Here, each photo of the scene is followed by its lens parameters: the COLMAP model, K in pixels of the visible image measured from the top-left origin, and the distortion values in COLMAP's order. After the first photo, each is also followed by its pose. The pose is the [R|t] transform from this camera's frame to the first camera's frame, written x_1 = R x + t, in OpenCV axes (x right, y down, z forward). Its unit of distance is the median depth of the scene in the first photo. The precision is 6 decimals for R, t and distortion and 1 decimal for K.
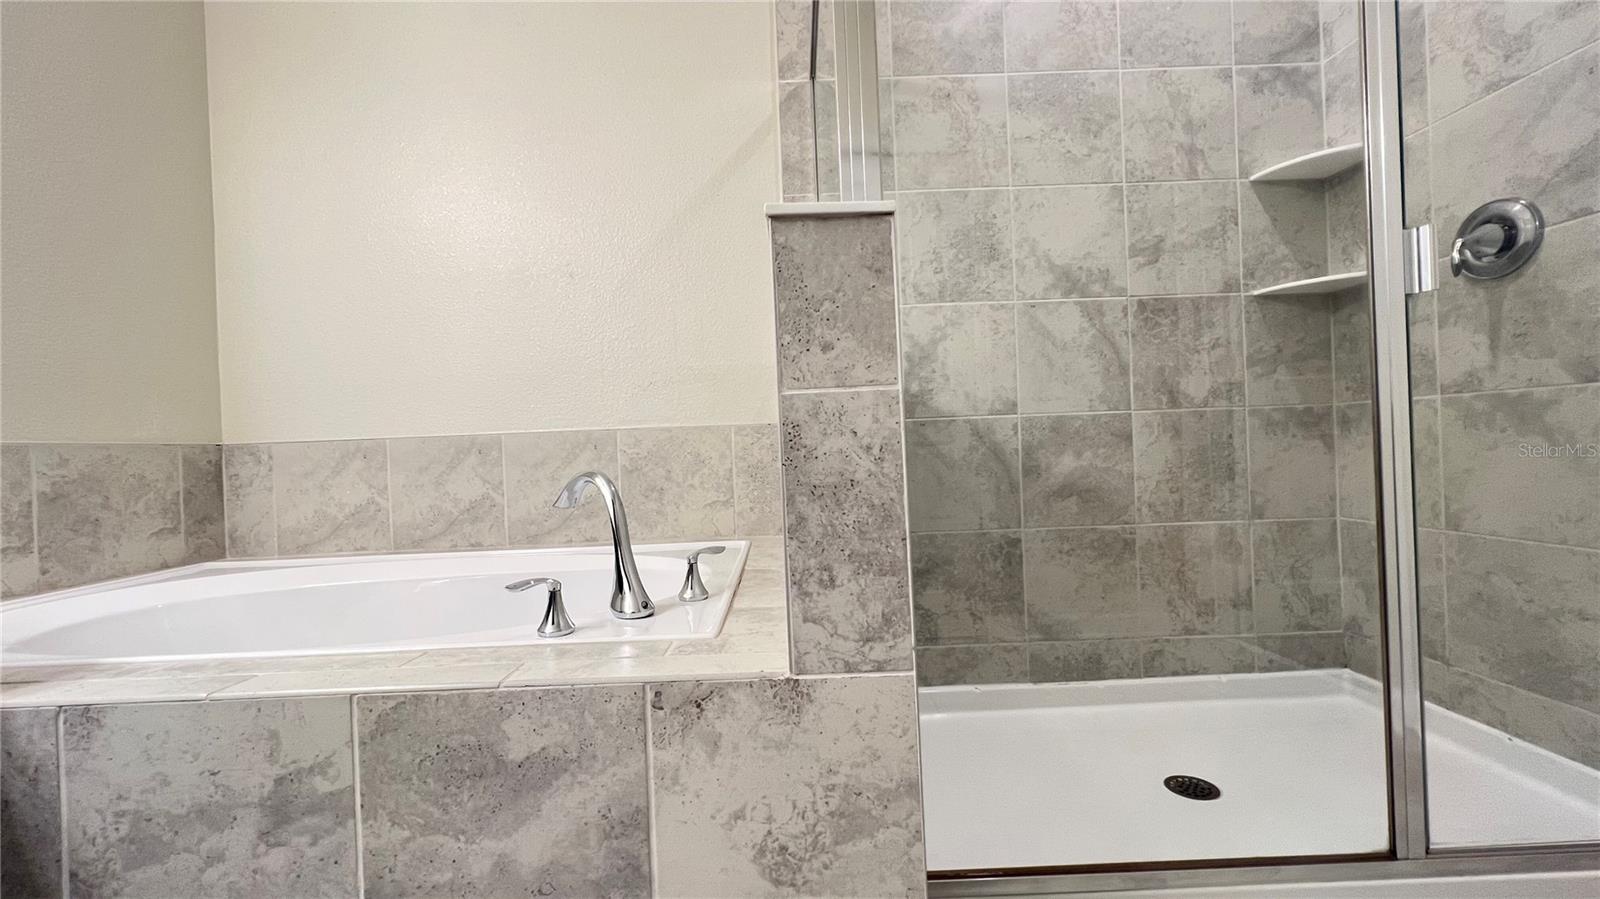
lens RADIAL K [[639.0, 0, 794.2], [0, 639.0, 447.7], [0, 0, 1]] dist [0.000235, -0.000113]
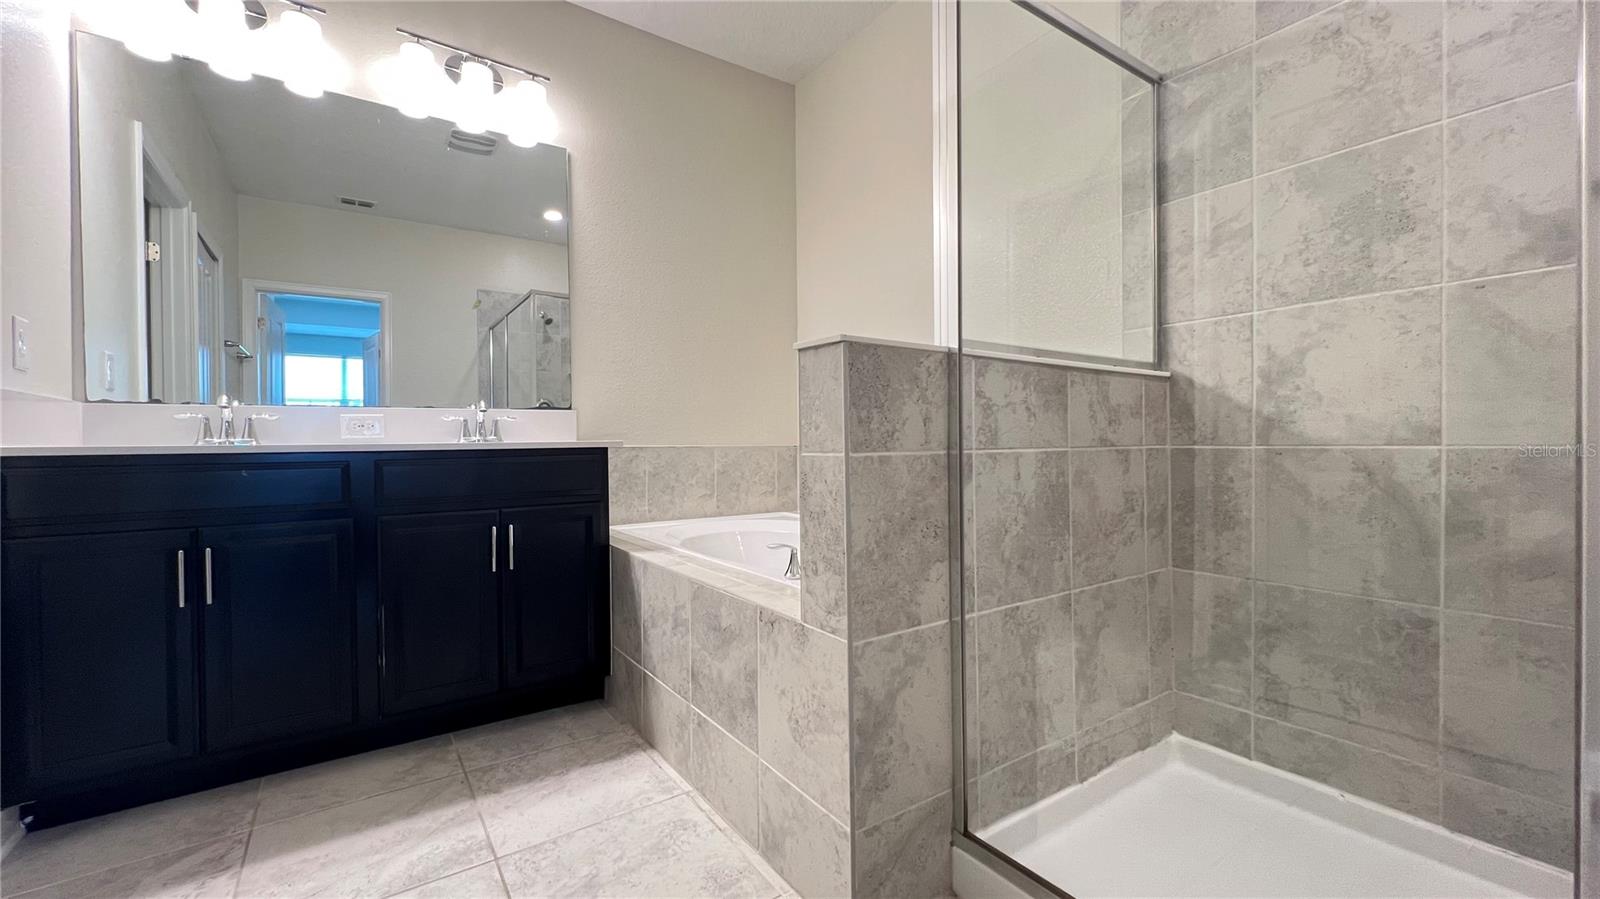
lens RADIAL K [[639.0, 0, 794.2], [0, 639.0, 447.7], [0, 0, 1]] dist [0.000235, -0.000113]
pose [[0.563120, 0.040264, -0.825393, 0.538159], [-0.015673, 0.999153, 0.038047, -0.066172], [0.826226, -0.008489, 0.563274, 0.015182]]
